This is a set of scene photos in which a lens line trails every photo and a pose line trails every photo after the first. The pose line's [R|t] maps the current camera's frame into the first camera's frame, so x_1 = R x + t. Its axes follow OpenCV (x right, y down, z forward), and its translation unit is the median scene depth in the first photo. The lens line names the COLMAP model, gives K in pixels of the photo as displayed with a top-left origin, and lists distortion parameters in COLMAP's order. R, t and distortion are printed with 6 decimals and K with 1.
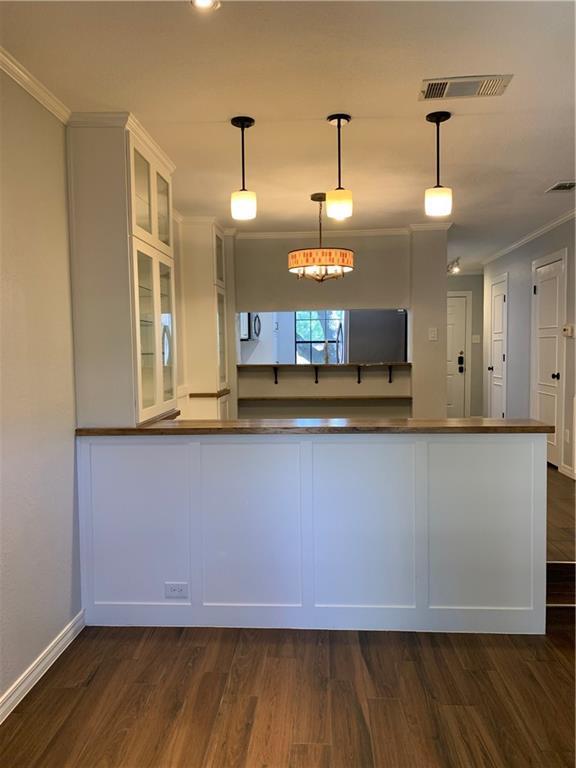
lens RADIAL K [[586.5, 0, 288.0], [0, 586.5, 384.0], [0, 0, 1]] dist [0.004879, 0.000430]
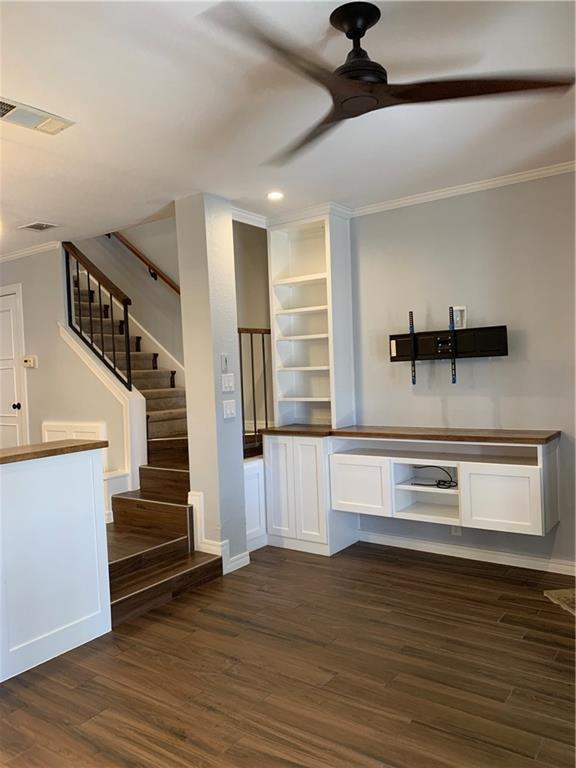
lens RADIAL K [[579.9, 0, 286.9], [0, 579.9, 390.6], [0, 0, 1]] dist [0.048005, -0.059660]
pose [[0.536384, -0.044476, 0.842802, -0.320295], [0.089168, 0.996008, -0.004189, 0.012065], [-0.839251, 0.077397, 0.538208, 0.106883]]
